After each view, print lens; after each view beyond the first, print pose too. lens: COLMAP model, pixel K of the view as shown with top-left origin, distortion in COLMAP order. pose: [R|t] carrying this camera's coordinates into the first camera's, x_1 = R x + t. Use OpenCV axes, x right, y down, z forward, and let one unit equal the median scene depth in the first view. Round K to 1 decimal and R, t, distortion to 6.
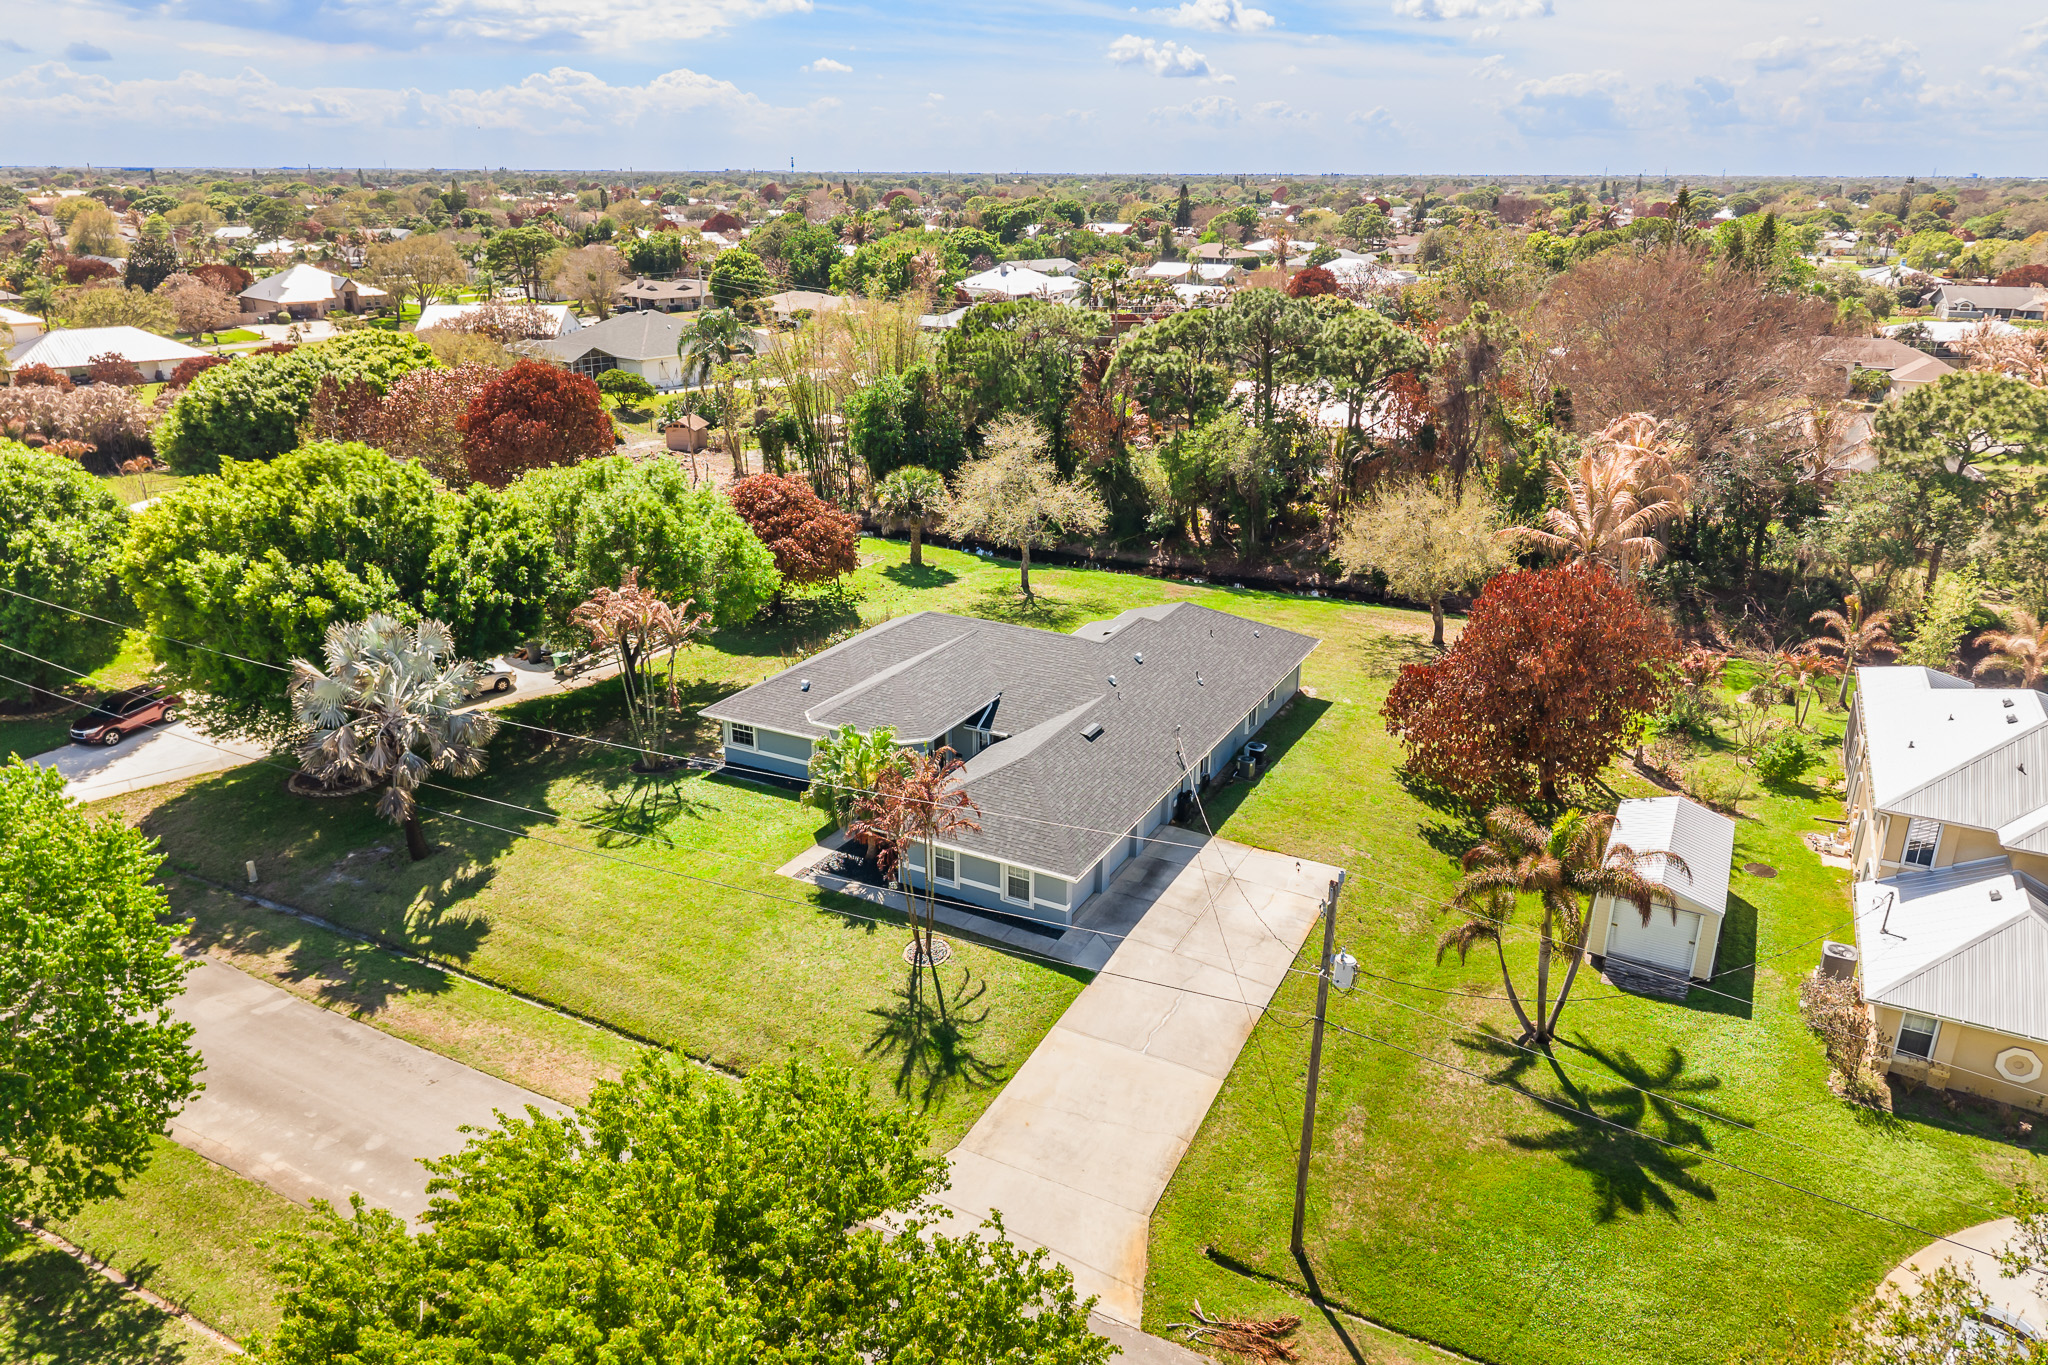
lens RADIAL K [[1369.2, 0, 1028.5], [0, 1369.2, 640.5], [0, 0, 1]] dist [0.024146, -0.017796]
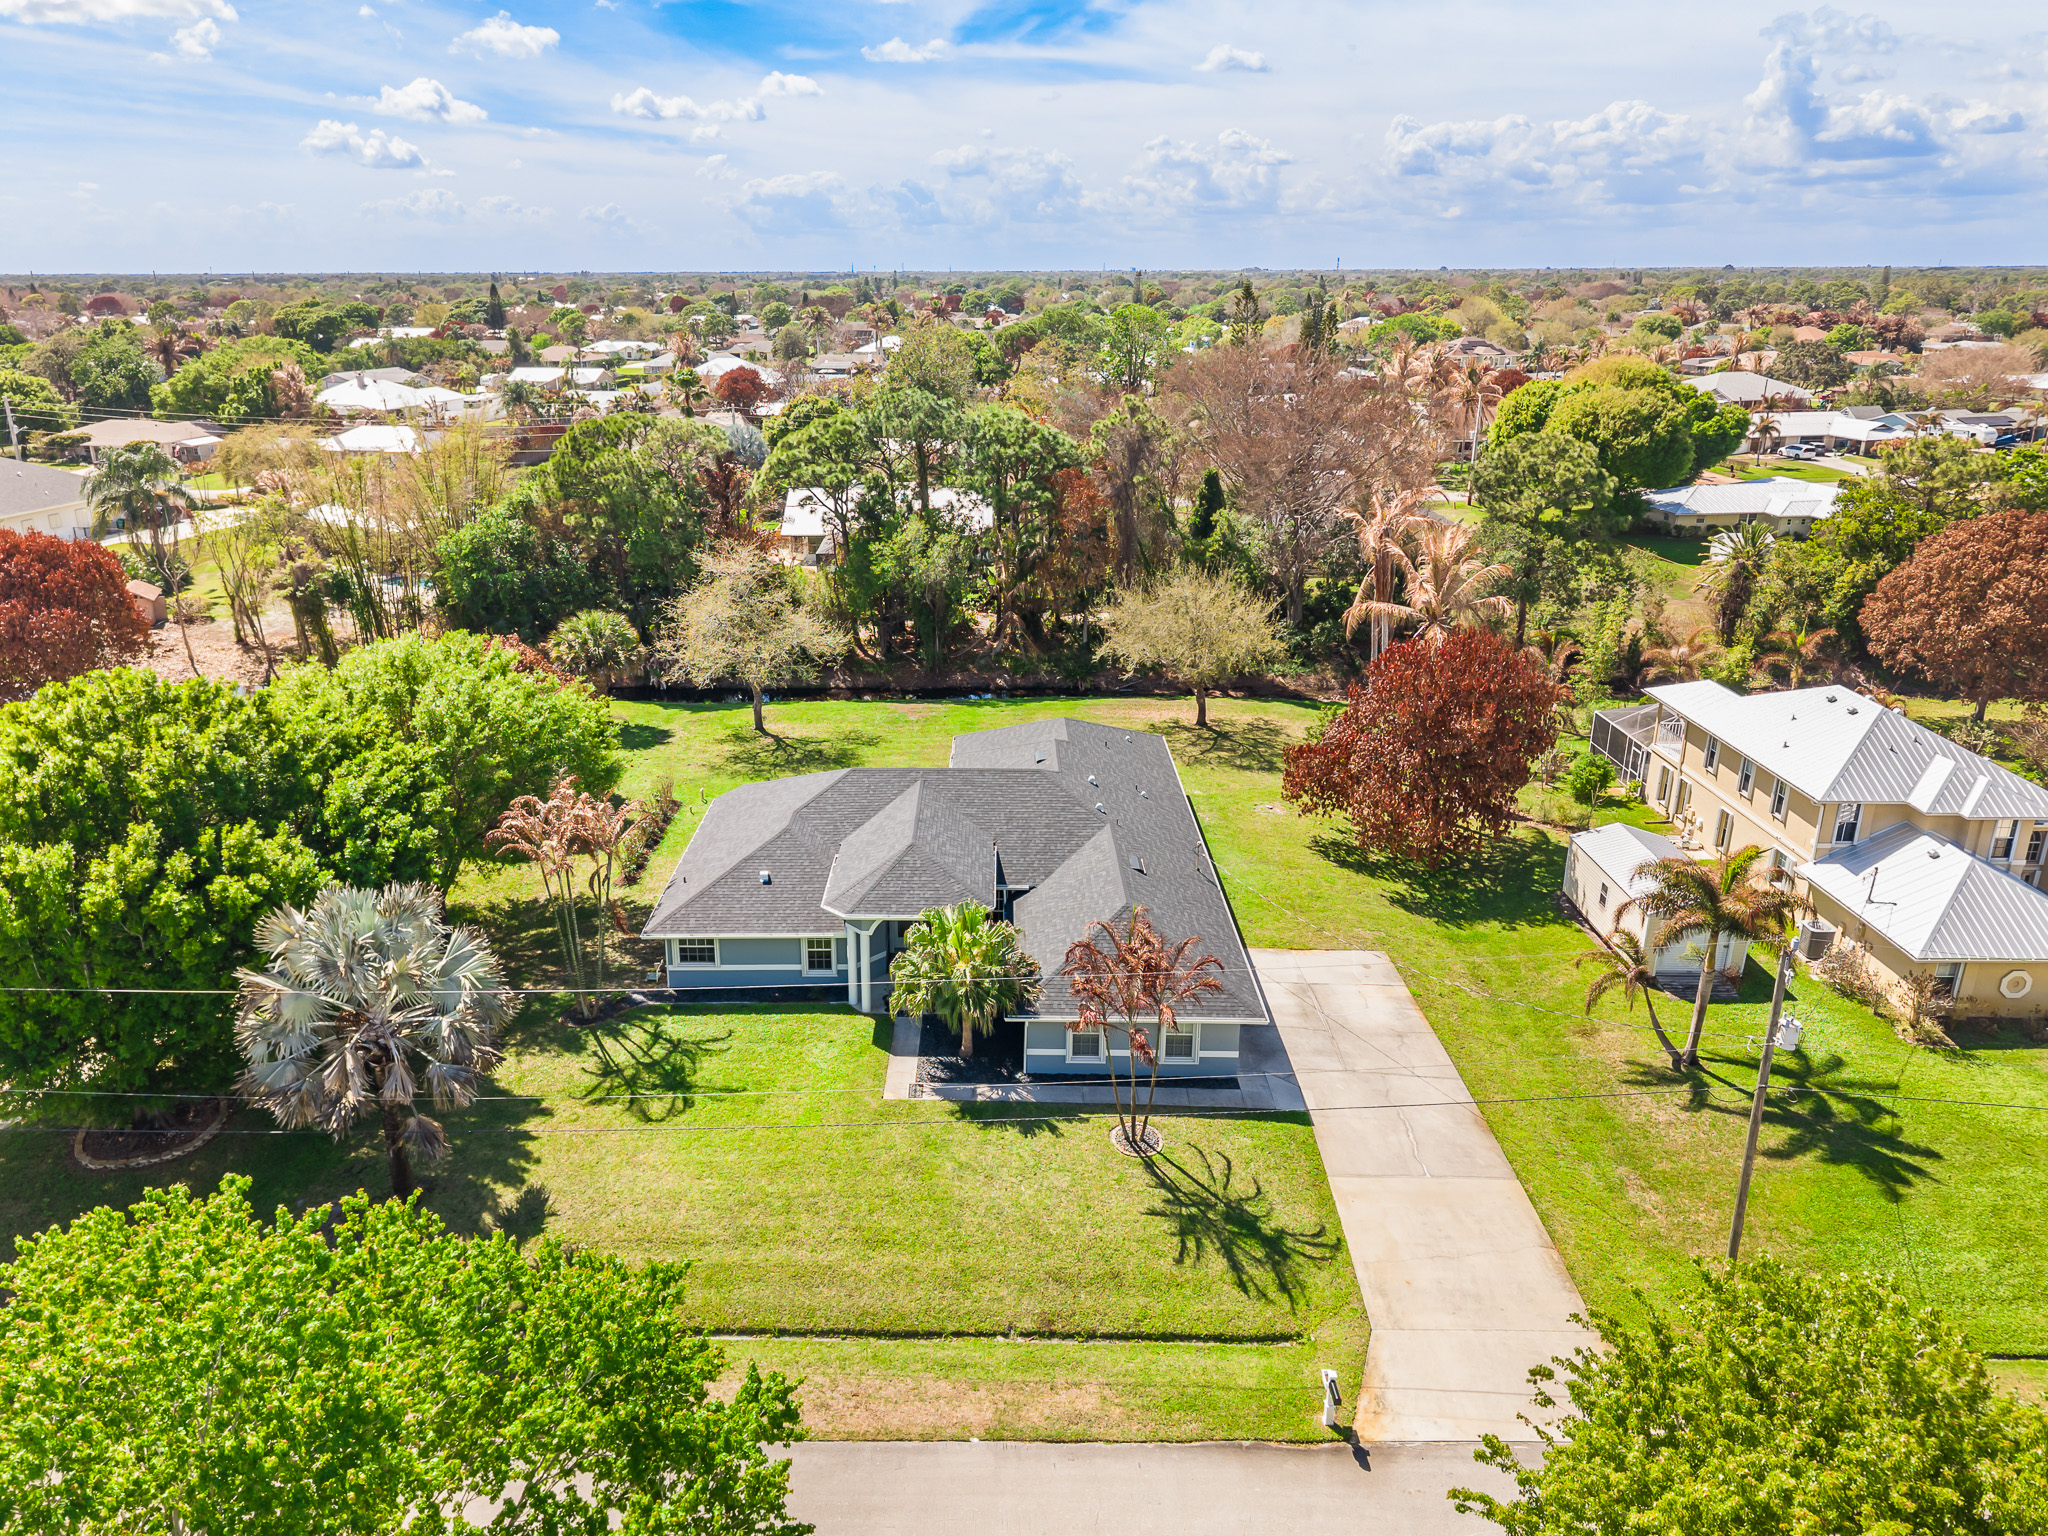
lens RADIAL K [[1413.8, 0, 964.5], [0, 1413.8, 703.3], [0, 0, 1]] dist [0.002050, 0.001875]
pose [[0.894096, -0.139072, 0.425736, -0.468794], [0.151863, 0.988394, 0.003942, -0.067271], [-0.421343, 0.061129, 0.904839, 0.167692]]
